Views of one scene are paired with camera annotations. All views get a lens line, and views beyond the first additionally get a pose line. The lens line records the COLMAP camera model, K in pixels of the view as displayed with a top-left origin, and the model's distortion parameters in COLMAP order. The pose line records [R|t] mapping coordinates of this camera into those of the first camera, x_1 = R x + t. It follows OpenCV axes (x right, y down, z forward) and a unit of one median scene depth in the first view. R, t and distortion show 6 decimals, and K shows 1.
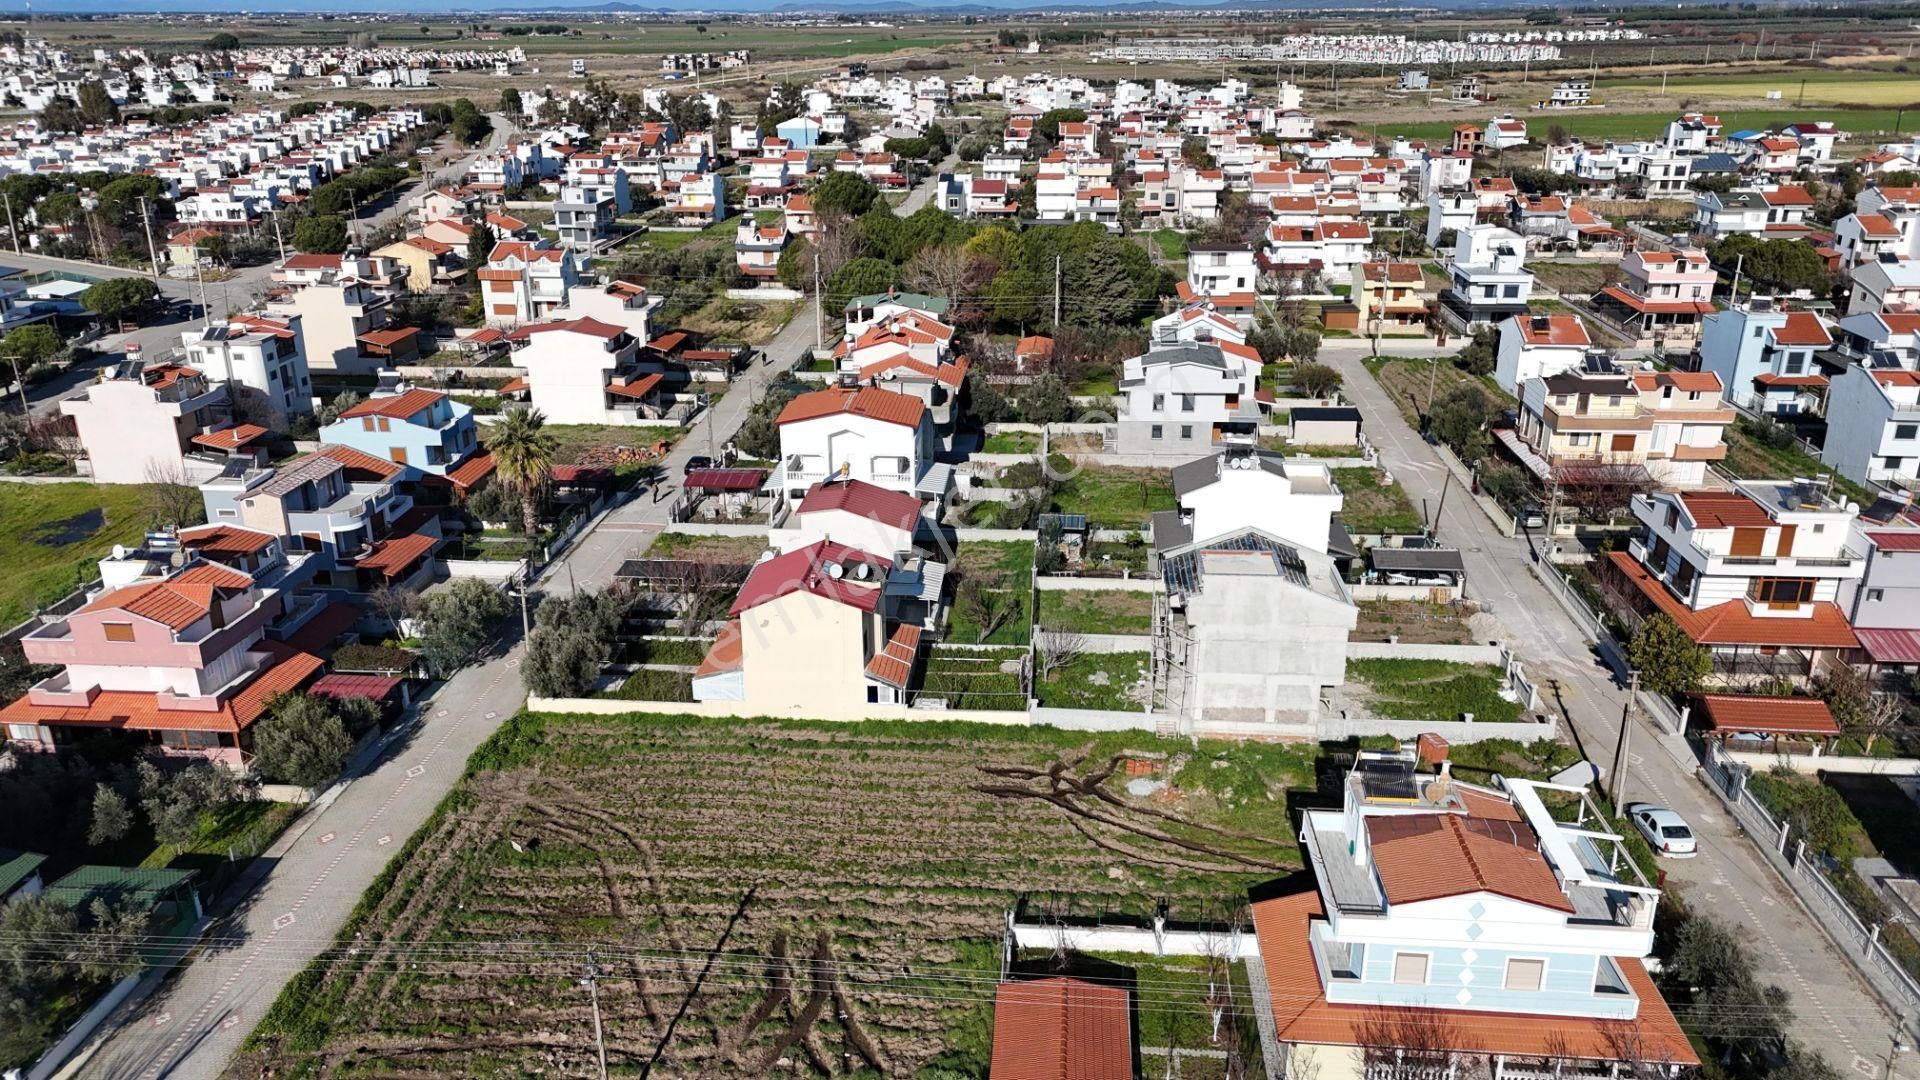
lens RADIAL K [[1398.2, 0, 963.7], [0, 1398.2, 542.8], [0, 0, 1]] dist [0.095479, -0.102872]
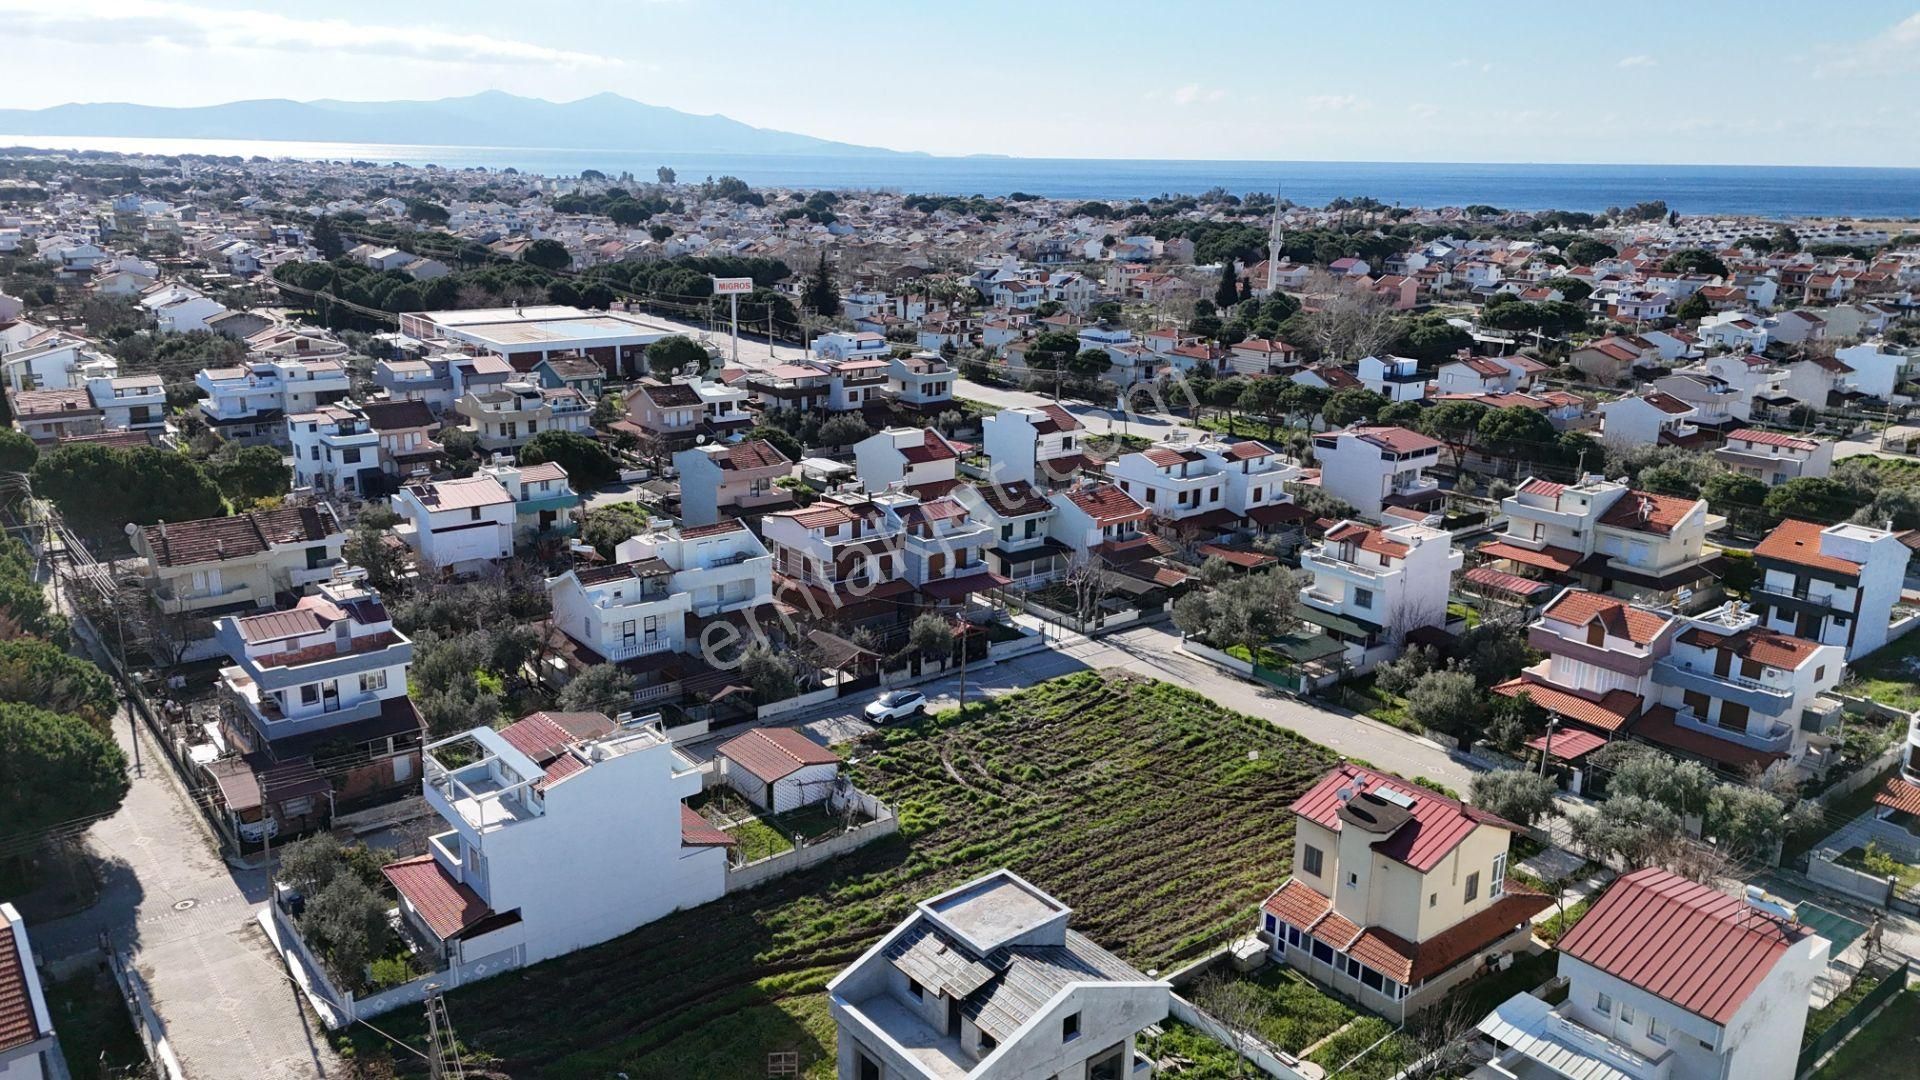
lens RADIAL K [[1398.2, 0, 963.7], [0, 1398.2, 542.8], [0, 0, 1]] dist [0.095479, -0.102872]
pose [[-0.726126, 0.175407, -0.664811, 0.464486], [-0.255403, 0.828915, 0.497664, -0.344944], [0.638365, 0.531162, -0.557098, 0.939834]]
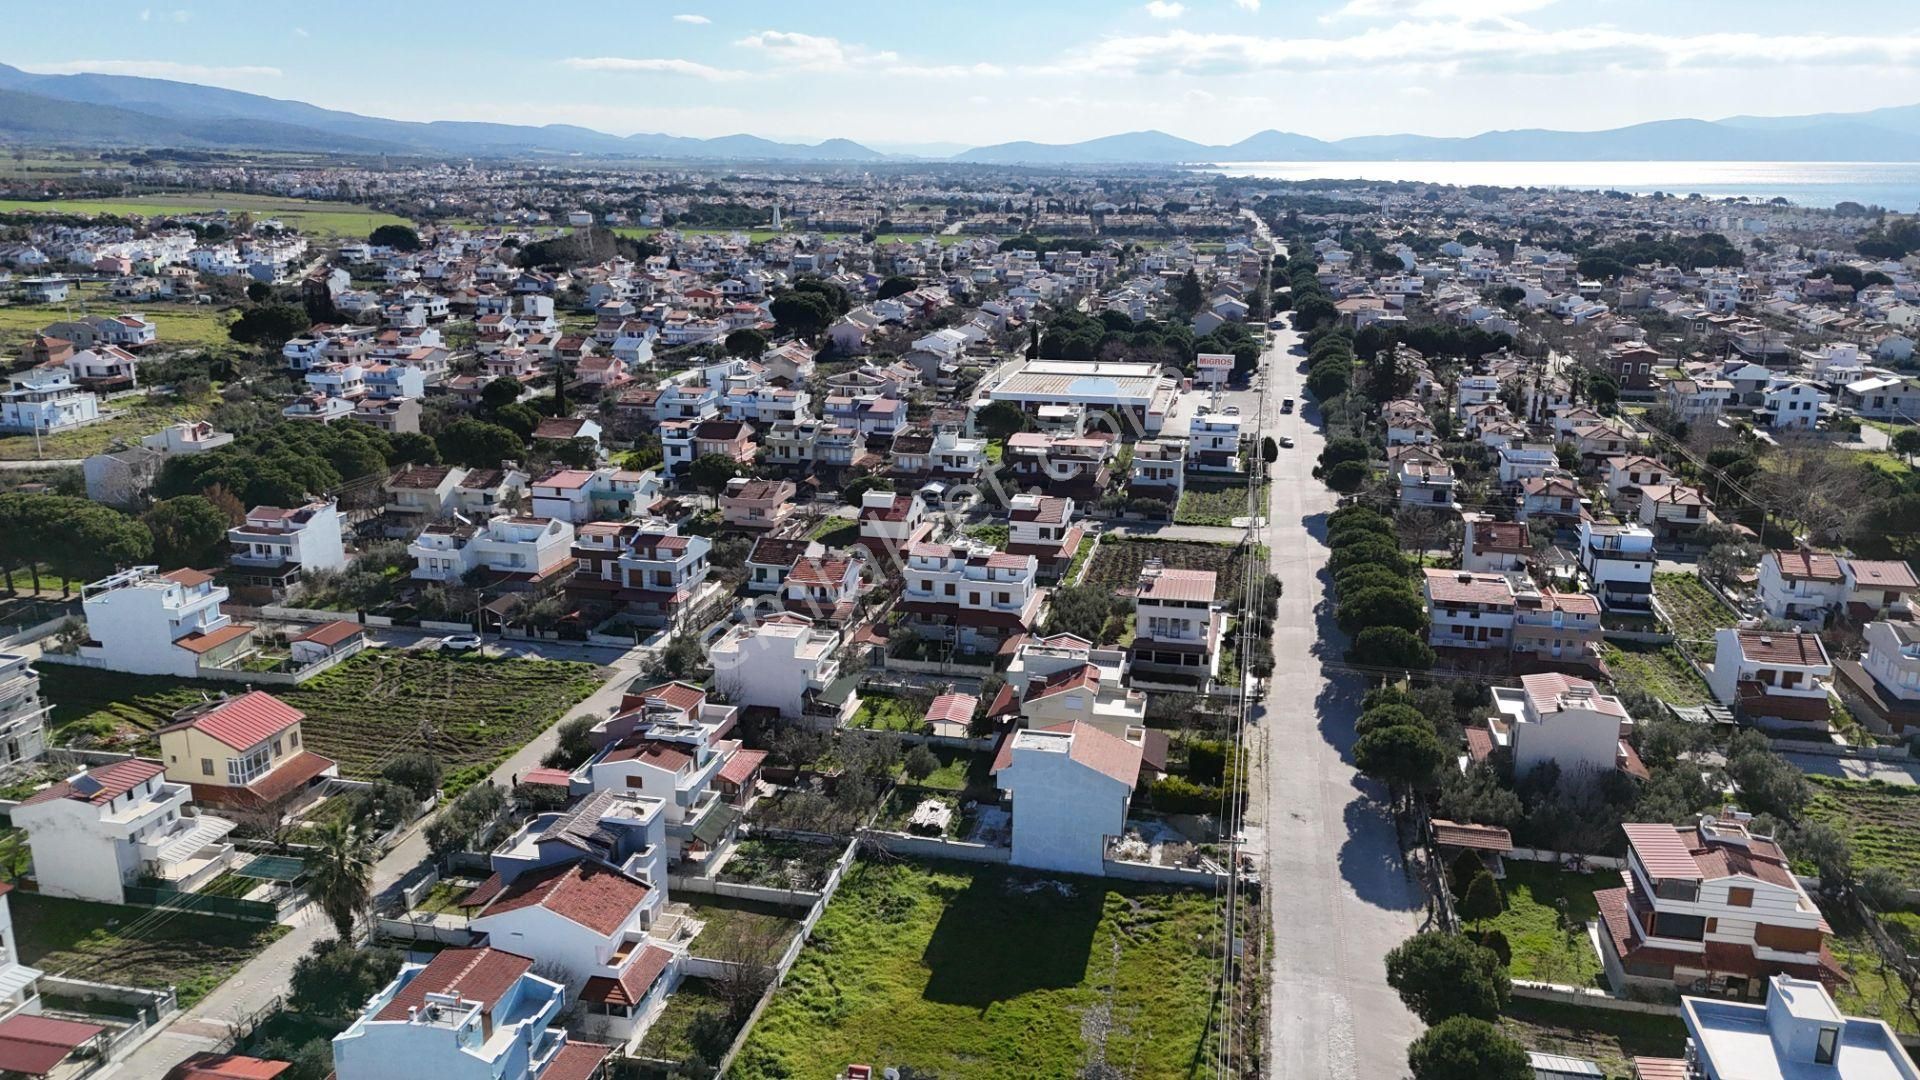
lens RADIAL K [[1401.2, 0, 964.4], [0, 1401.2, 541.9], [0, 0, 1]] dist [0.090177, -0.092503]
pose [[-0.991071, -0.038032, 0.127797, -0.787325], [0.044296, 0.810106, 0.584608, -0.713674], [-0.125763, 0.585048, -0.801188, 1.512279]]
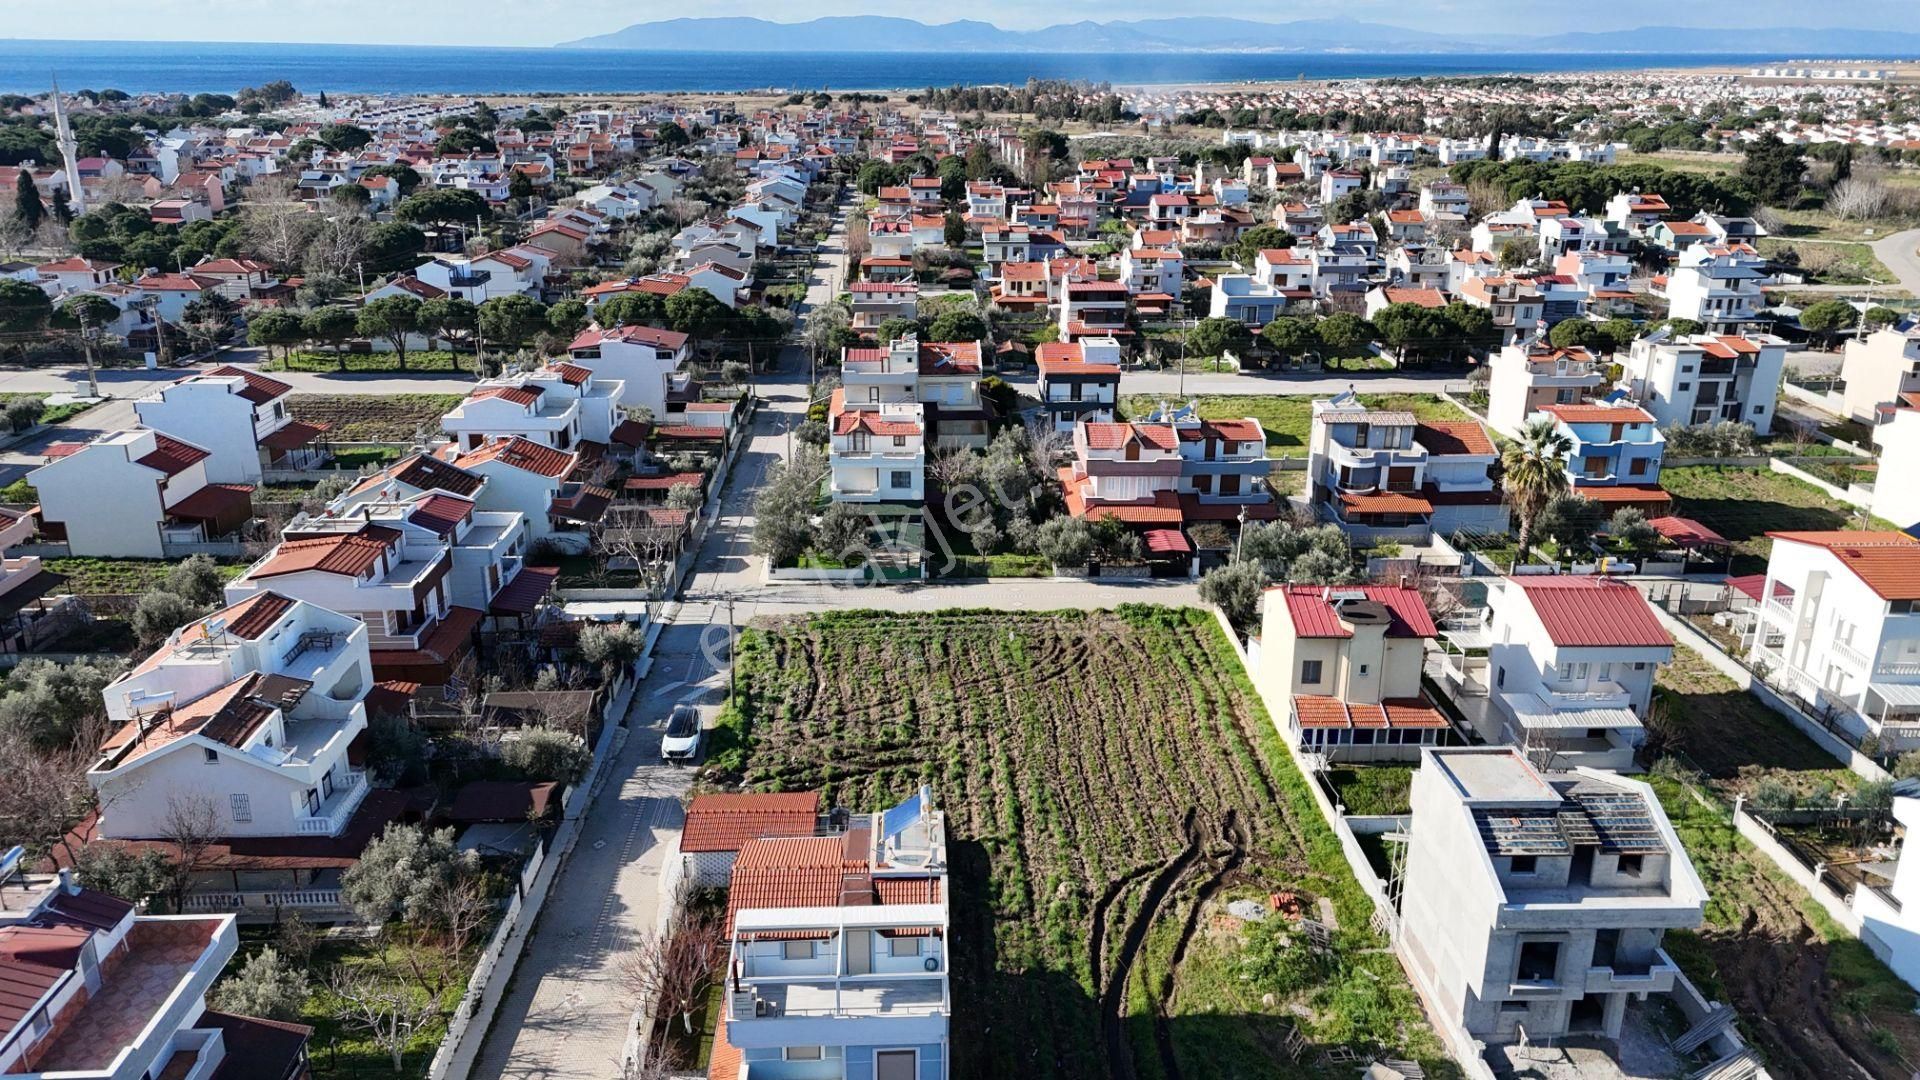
lens RADIAL K [[1398.2, 0, 963.7], [0, 1398.2, 542.8], [0, 0, 1]] dist [0.095479, -0.102872]
pose [[0.117984, 0.332319, -0.935758, 0.596011], [-0.357122, 0.893491, 0.272281, -0.142854], [0.926576, 0.302055, 0.224097, 0.403724]]
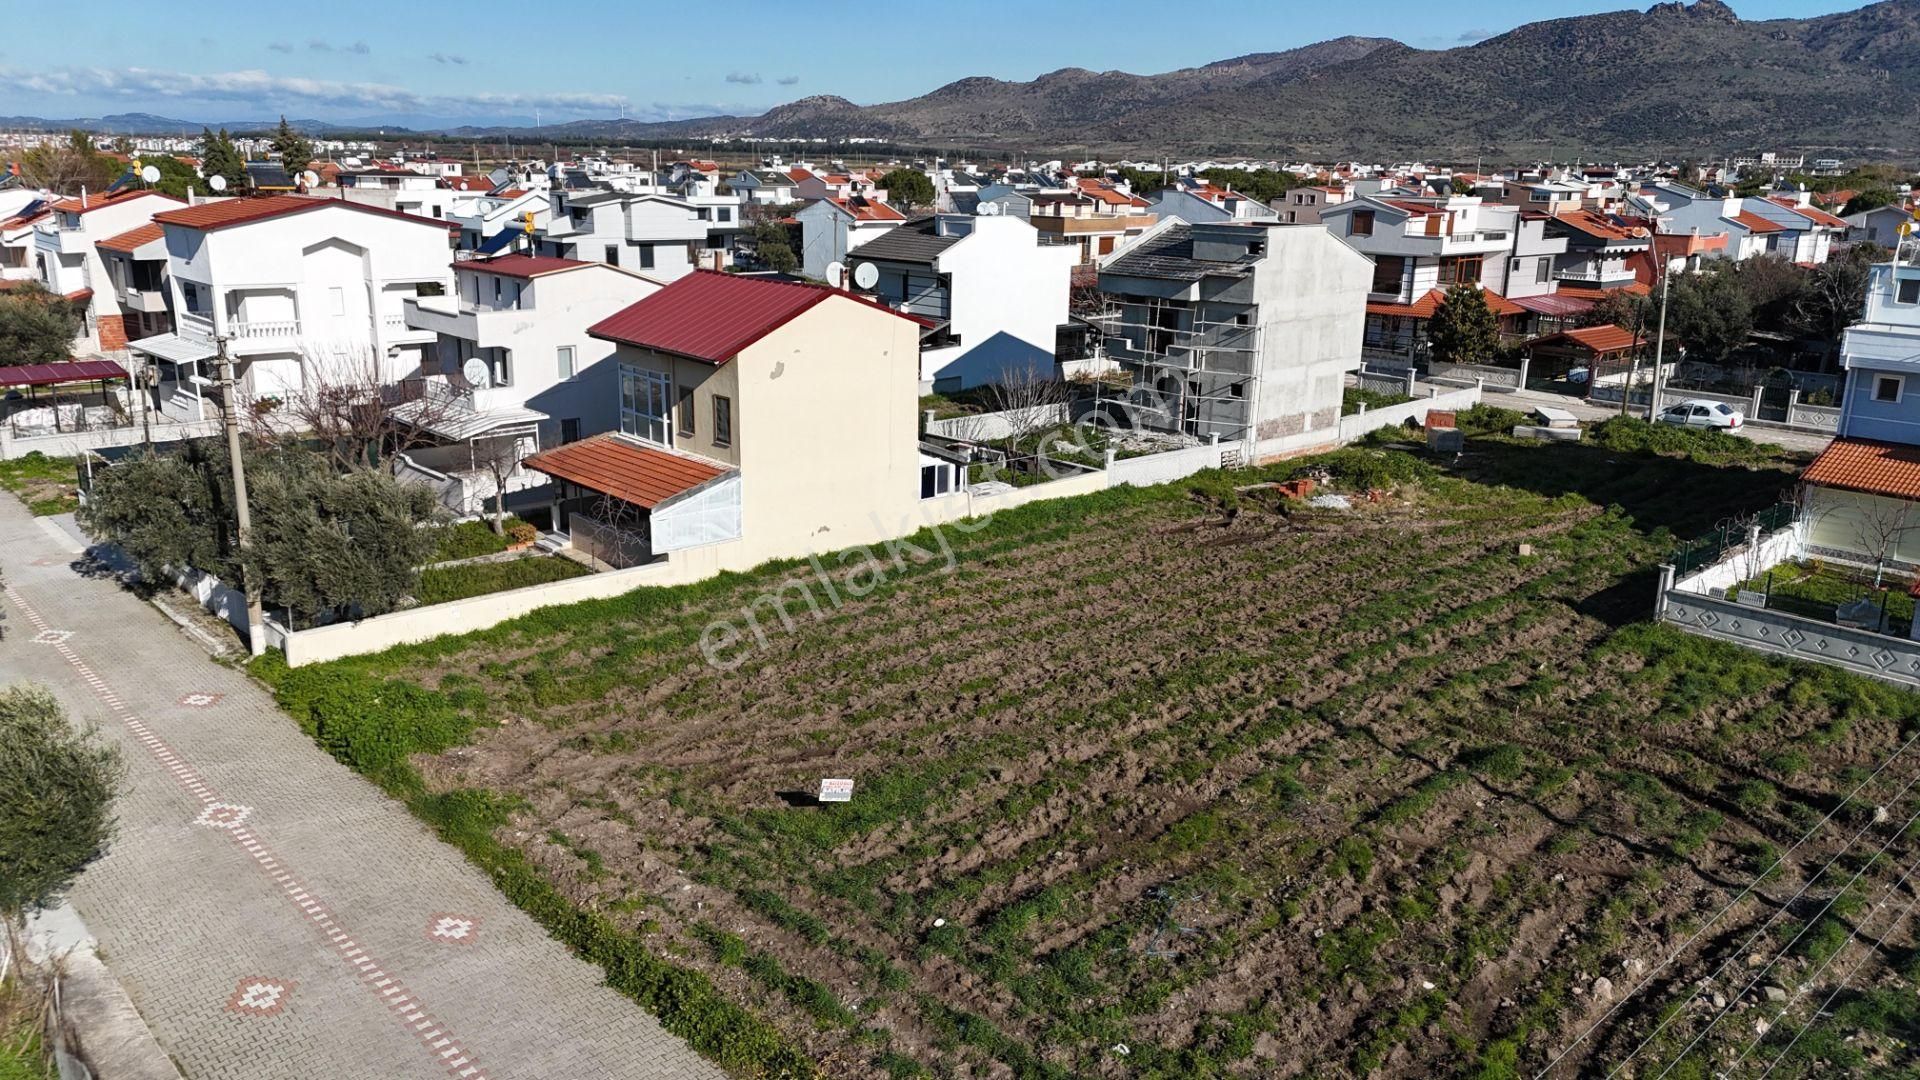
lens RADIAL K [[1398.2, 0, 963.7], [0, 1398.2, 542.8], [0, 0, 1]] dist [0.095479, -0.102872]
pose [[0.673632, -0.177987, 0.717314, -0.362800], [0.239637, 0.970734, 0.015824, 0.096784], [-0.699138, 0.161235, 0.696570, 0.446482]]
